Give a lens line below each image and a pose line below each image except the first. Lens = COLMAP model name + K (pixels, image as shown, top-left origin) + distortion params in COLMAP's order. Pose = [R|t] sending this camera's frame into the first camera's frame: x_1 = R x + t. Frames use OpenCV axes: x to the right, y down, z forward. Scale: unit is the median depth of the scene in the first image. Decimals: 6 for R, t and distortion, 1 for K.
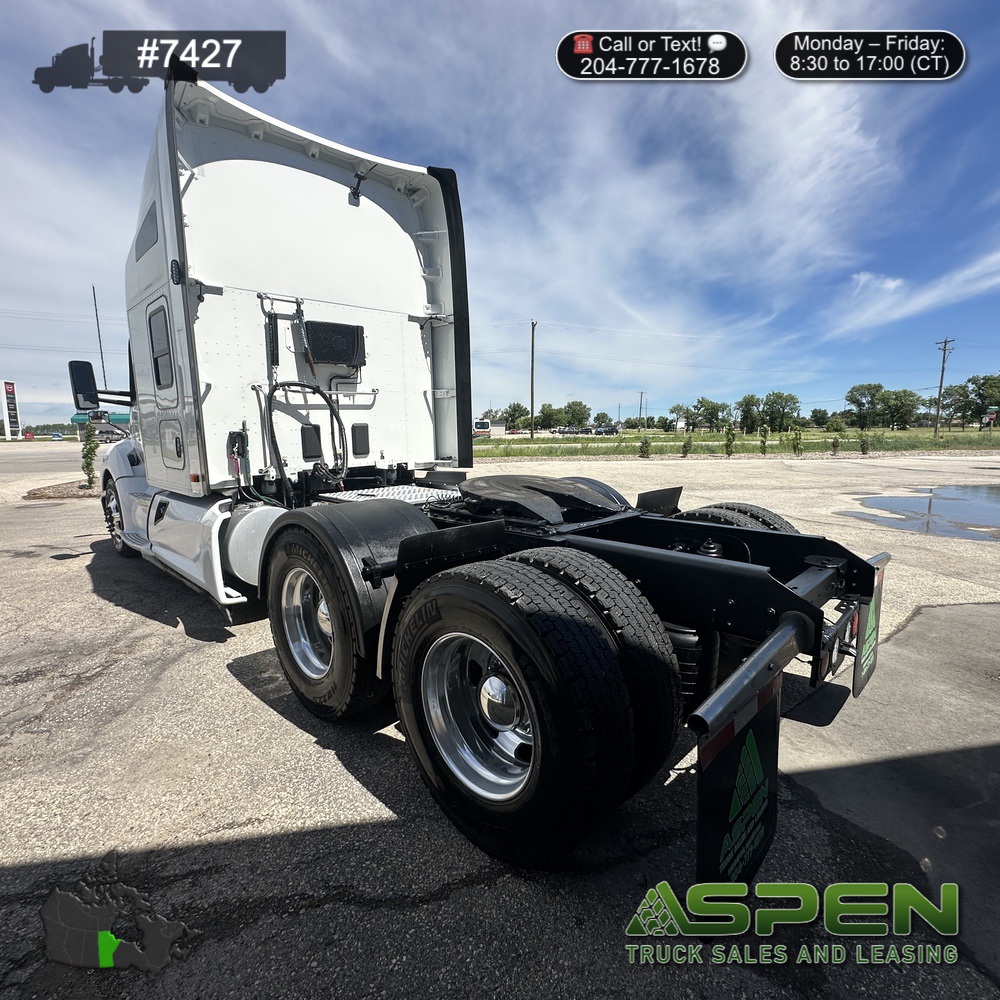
lens RADIAL K [[529.5, 0, 500.0], [0, 529.5, 500.0], [0, 0, 1]] dist [0.000169, -0.001560]
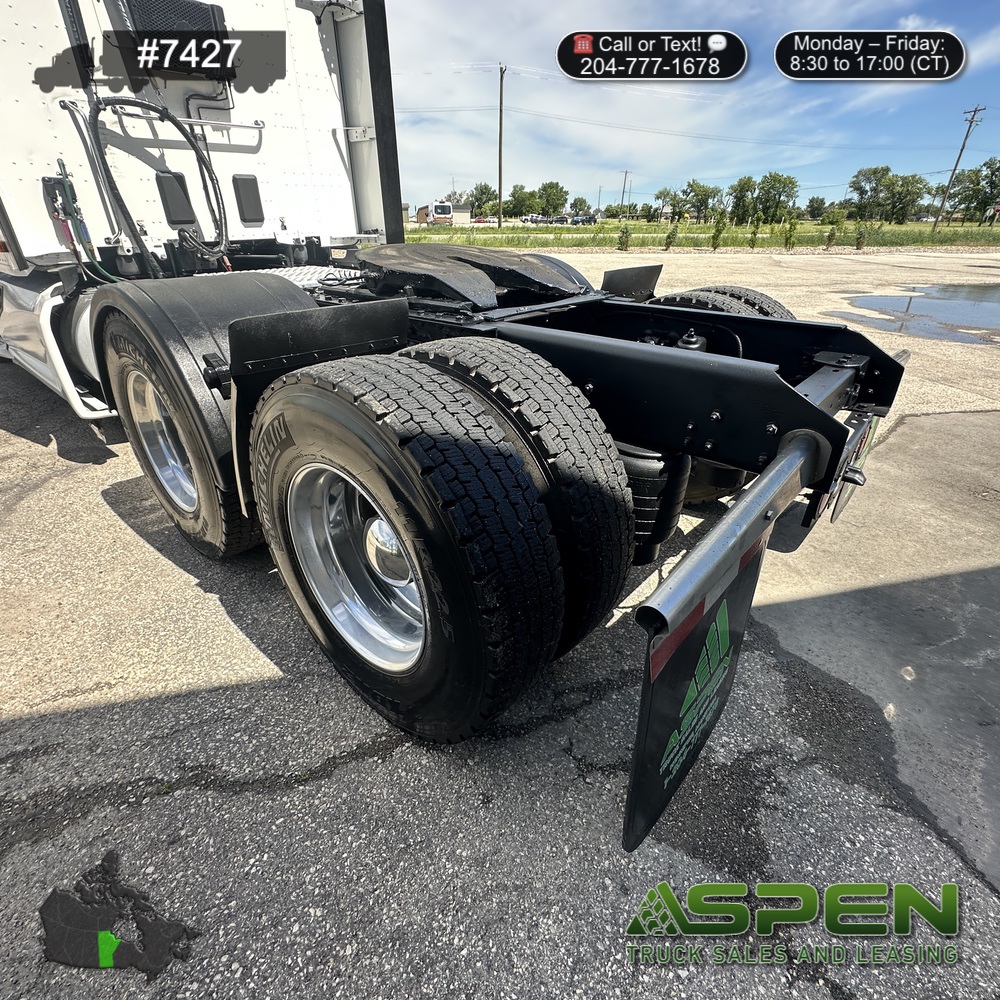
lens RADIAL K [[529.5, 0, 500.0], [0, 529.5, 500.0], [0, 0, 1]] dist [0.000169, -0.001560]
pose [[0.998300, -0.015400, 0.056207, 0.052821], [-0.005199, 0.937074, 0.349093, 0.025861], [-0.058046, -0.348792, 0.935401, 0.154315]]
